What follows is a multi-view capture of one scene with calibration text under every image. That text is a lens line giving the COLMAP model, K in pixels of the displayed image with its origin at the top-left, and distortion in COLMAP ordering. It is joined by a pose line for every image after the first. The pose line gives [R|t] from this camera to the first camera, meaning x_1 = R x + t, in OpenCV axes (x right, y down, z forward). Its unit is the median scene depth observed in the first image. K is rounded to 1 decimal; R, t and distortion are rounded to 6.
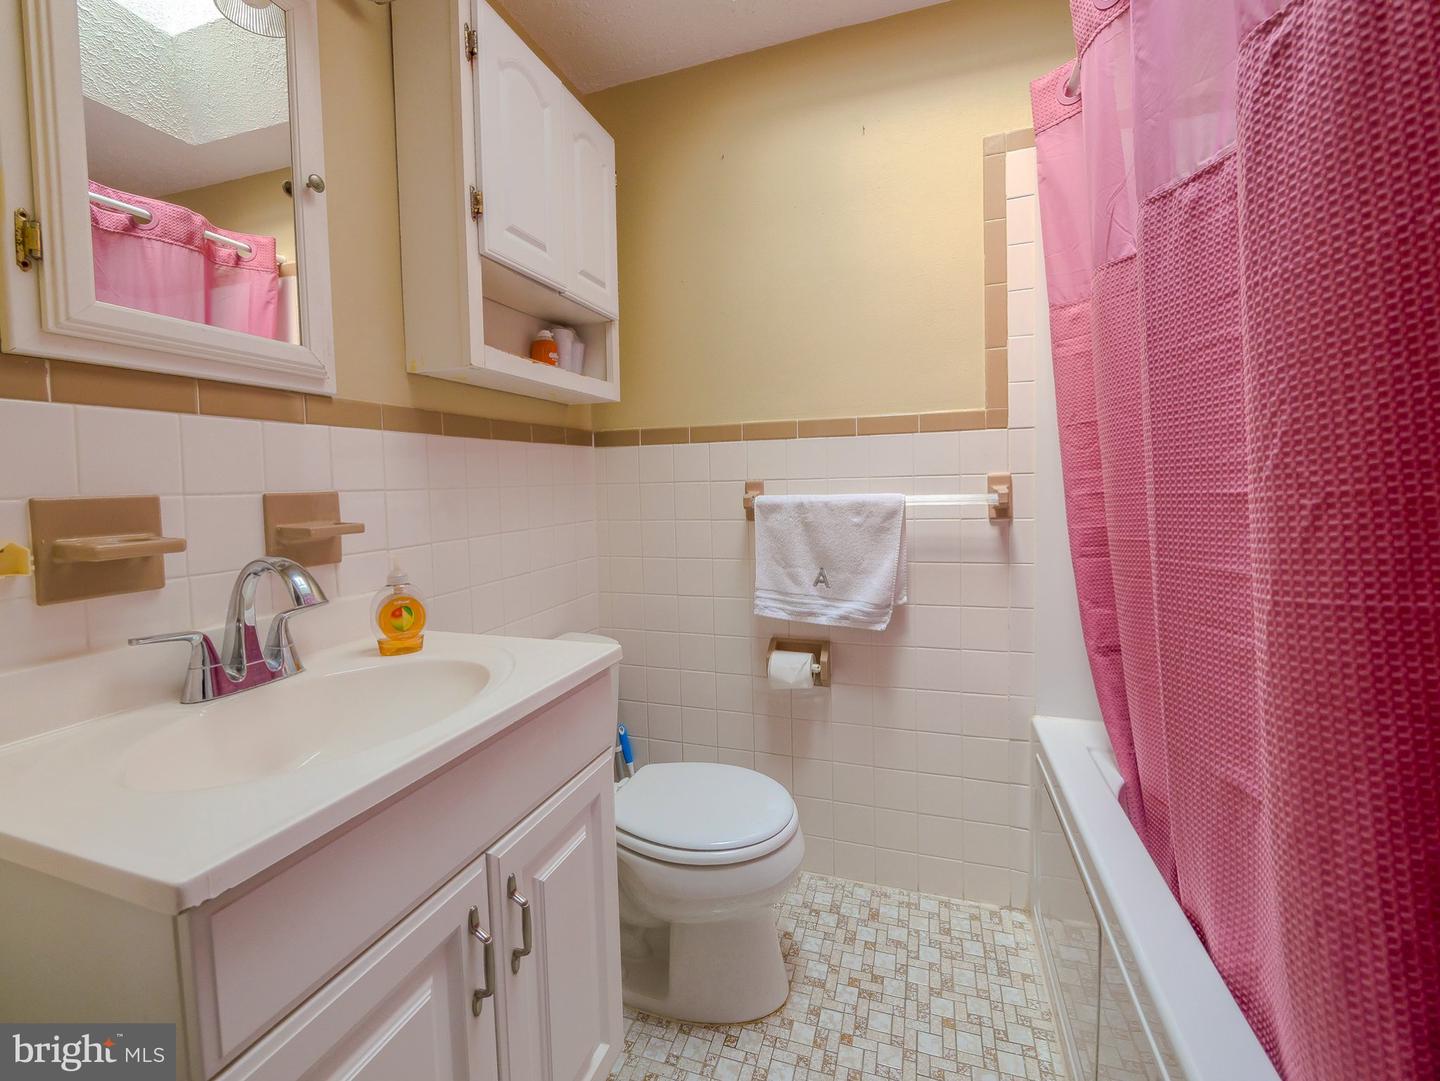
lens RADIAL K [[597.8, 0, 717.6], [0, 597.8, 485.4], [0, 0, 1]] dist [-0.000703, -0.000226]
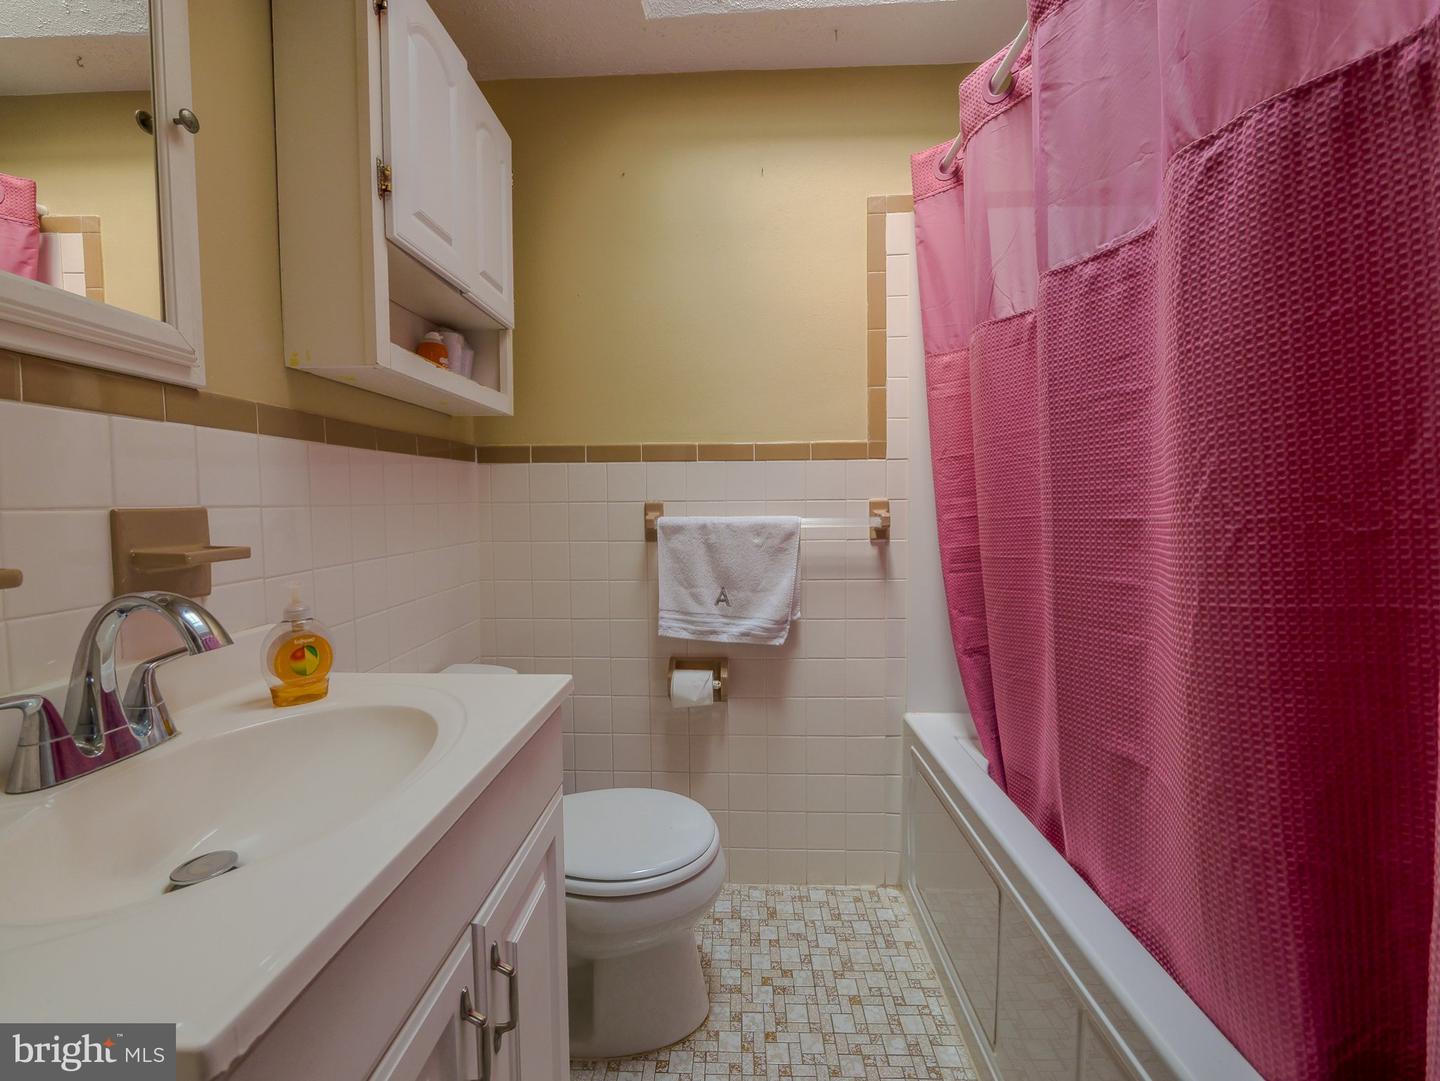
lens RADIAL K [[581.9, 0, 707.2], [0, 581.9, 508.0], [0, 0, 1]] dist [-0.000786, -0.000289]
pose [[0.961462, 0.013208, 0.274620, -0.182572], [-0.013767, 0.999905, 0.000108, 0.001207], [-0.274592, -0.003884, 0.961553, 0.053896]]
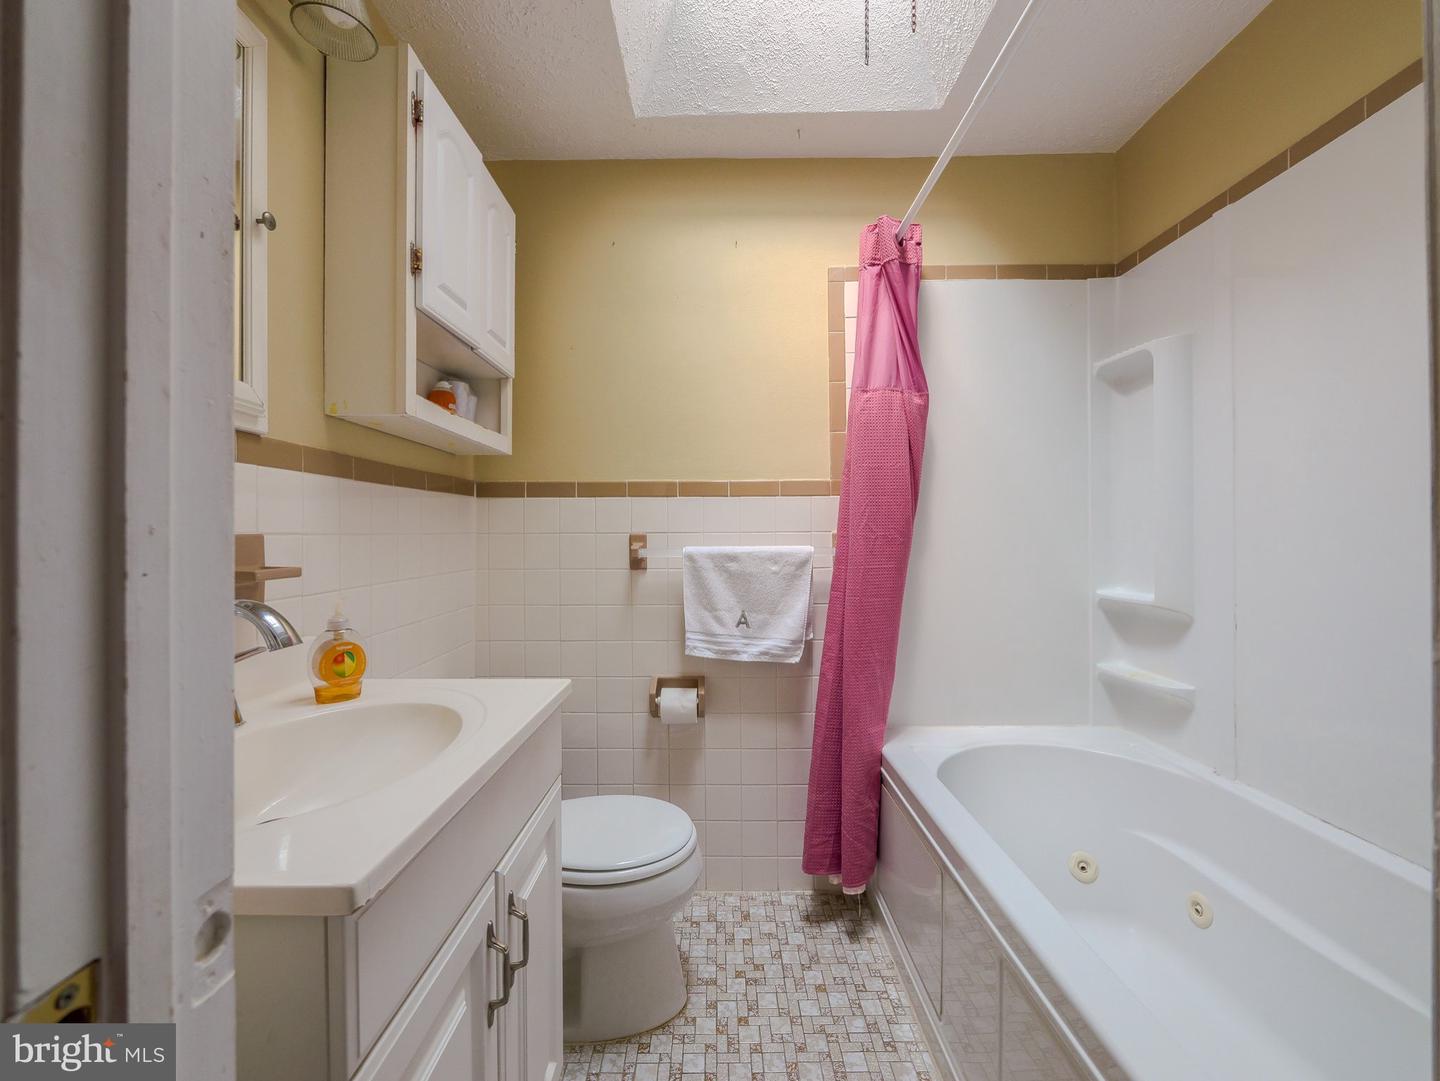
lens RADIAL K [[577.2, 0, 703.6], [0, 577.2, 507.0], [0, 0, 1]] dist [-0.000892, -0.000080]
pose [[0.952455, 0.033743, 0.302804, -0.224314], [-0.015401, 0.997910, -0.062759, 0.012533], [-0.304288, 0.055112, 0.950984, -0.083993]]
